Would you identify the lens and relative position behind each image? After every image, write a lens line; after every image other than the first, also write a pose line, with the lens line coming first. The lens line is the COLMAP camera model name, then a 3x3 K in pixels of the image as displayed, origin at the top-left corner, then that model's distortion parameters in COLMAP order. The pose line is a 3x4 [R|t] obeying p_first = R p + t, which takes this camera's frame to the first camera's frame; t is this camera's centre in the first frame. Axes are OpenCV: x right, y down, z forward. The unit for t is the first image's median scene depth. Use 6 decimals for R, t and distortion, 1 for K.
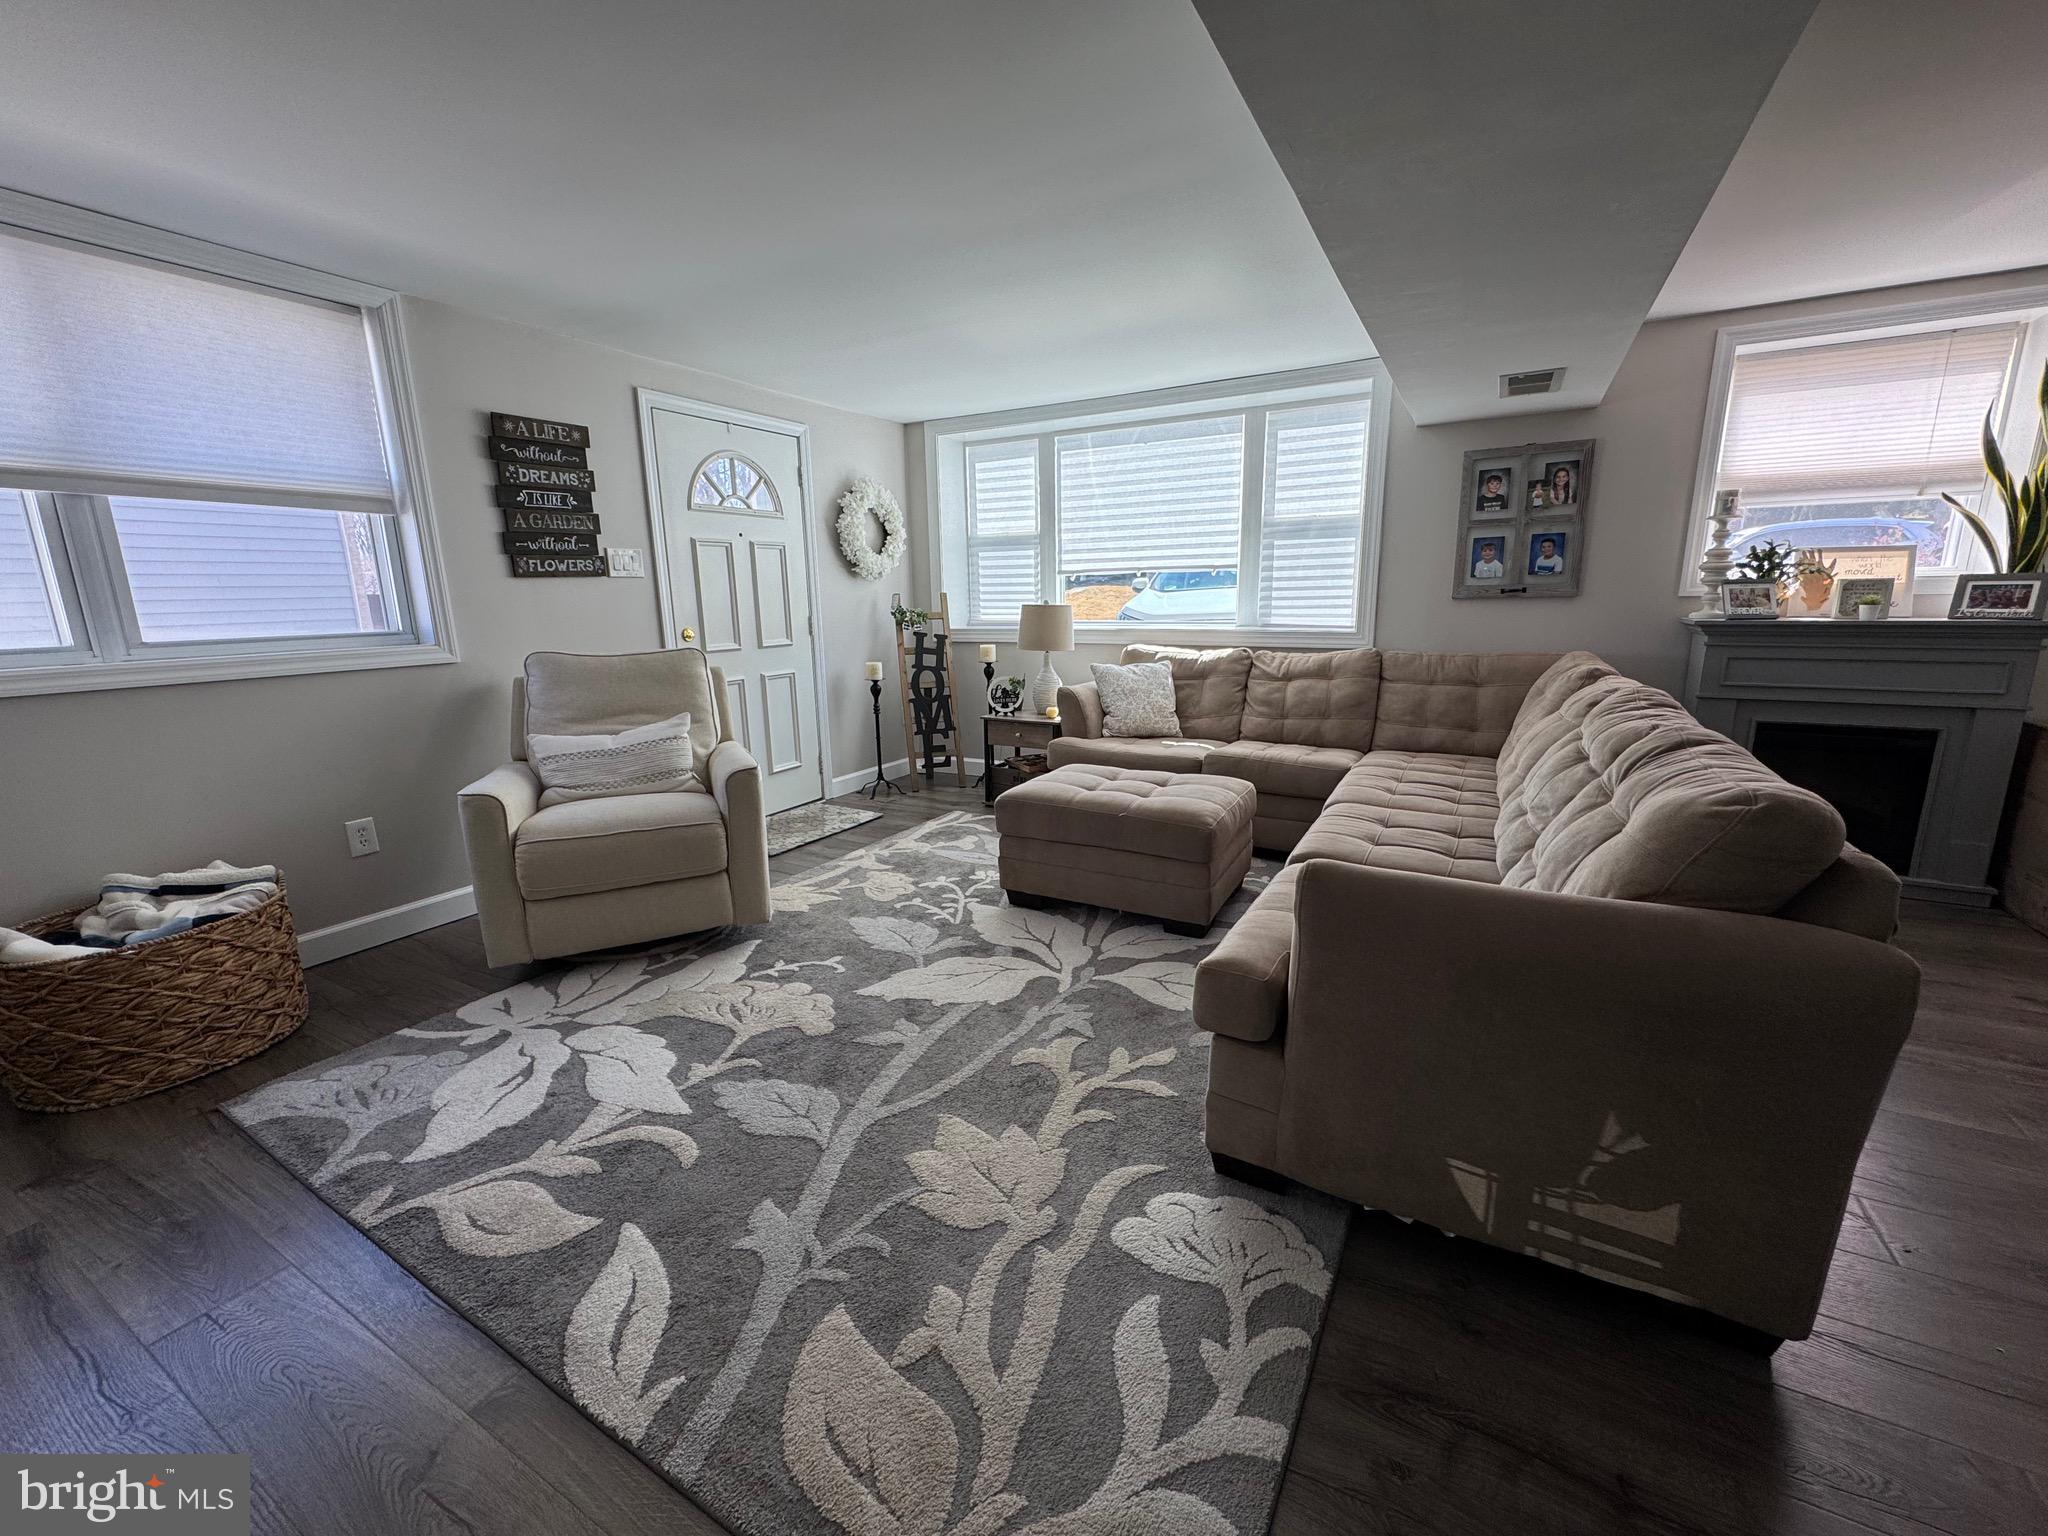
lens RADIAL K [[818.1, 0, 1025.9], [0, 818.1, 771.1], [0, 0, 1]] dist [-0.003887, 0.000849]
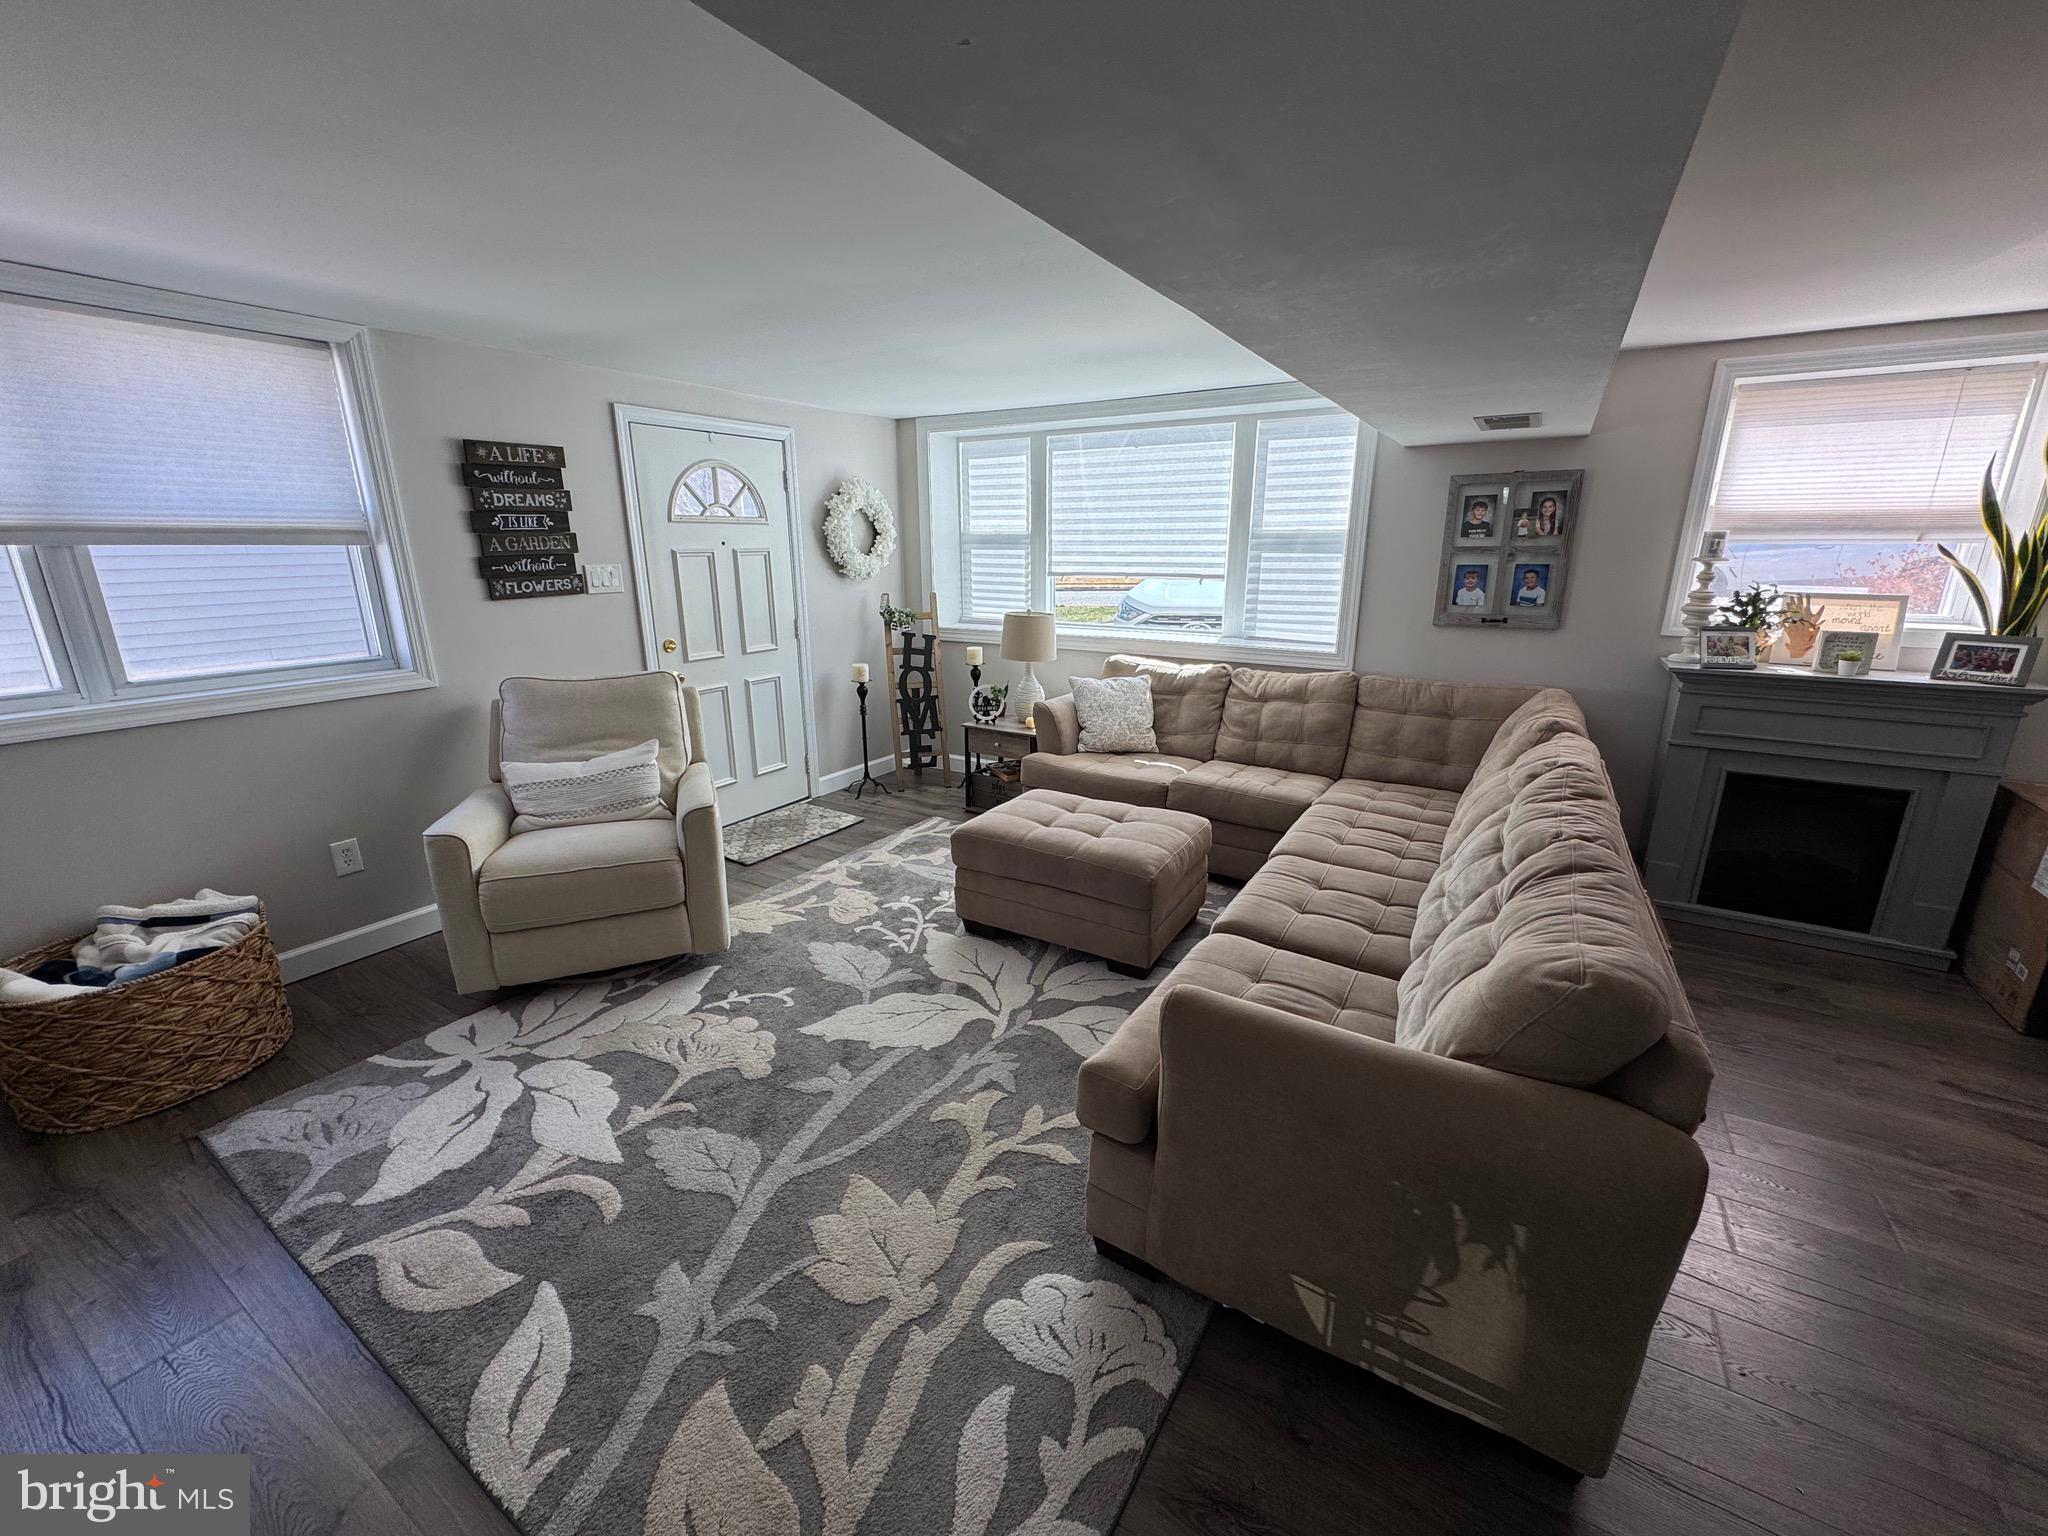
lens RADIAL K [[818.1, 0, 1028.4], [0, 818.1, 767.0], [0, 0, 1]] dist [-0.003887, 0.000849]
pose [[0.999104, 0.025629, -0.033688, 0.103742], [-0.023613, 0.997983, 0.058921, -0.124543], [0.035130, -0.058073, 0.997694, -0.013578]]
